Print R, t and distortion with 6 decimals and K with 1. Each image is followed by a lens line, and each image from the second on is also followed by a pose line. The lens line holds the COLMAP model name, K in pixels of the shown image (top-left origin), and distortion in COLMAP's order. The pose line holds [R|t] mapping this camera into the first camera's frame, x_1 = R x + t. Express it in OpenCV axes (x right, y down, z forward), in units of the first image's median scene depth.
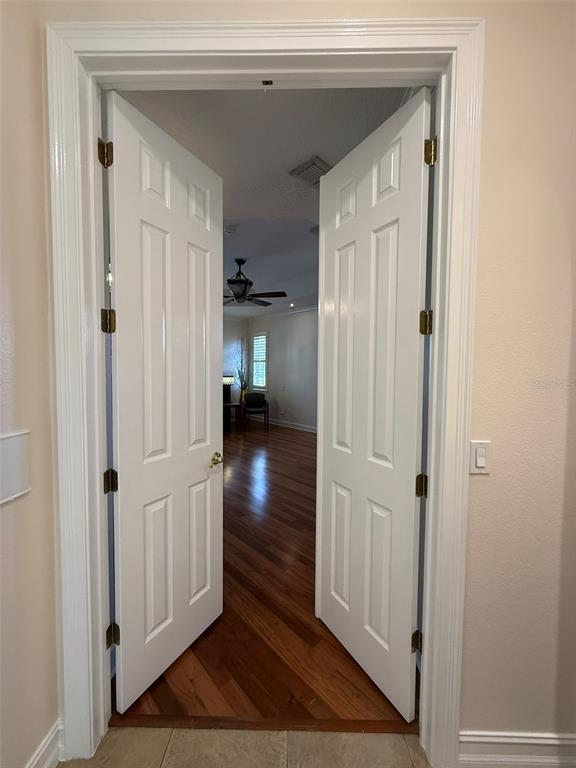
lens RADIAL K [[306.0, 0, 288.0], [0, 306.0, 384.0], [0, 0, 1]] dist [-0.000913, -0.000257]
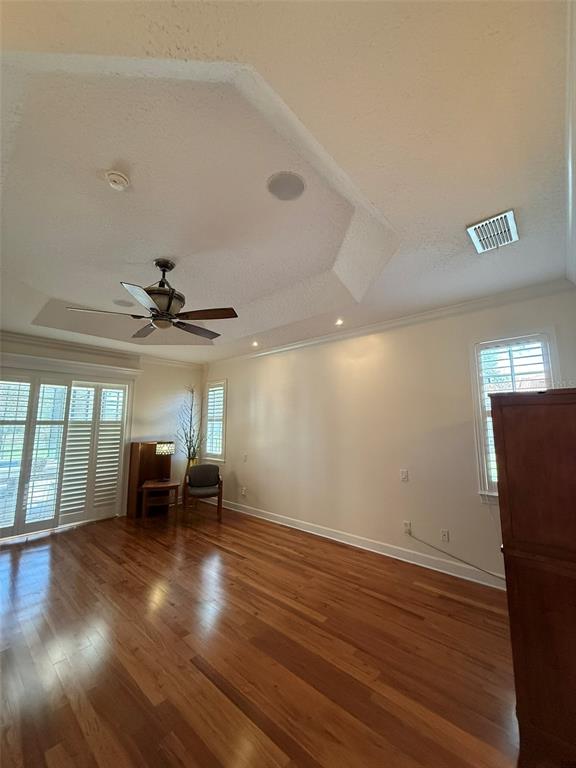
lens RADIAL K [[306.0, 0, 288.0], [0, 306.0, 384.0], [0, 0, 1]] dist [-0.000913, -0.000257]
pose [[0.996392, -0.005219, 0.084707, 0.023563], [0.019975, 0.984489, -0.174306, -0.027924], [-0.082484, 0.175369, 0.981041, 0.240080]]
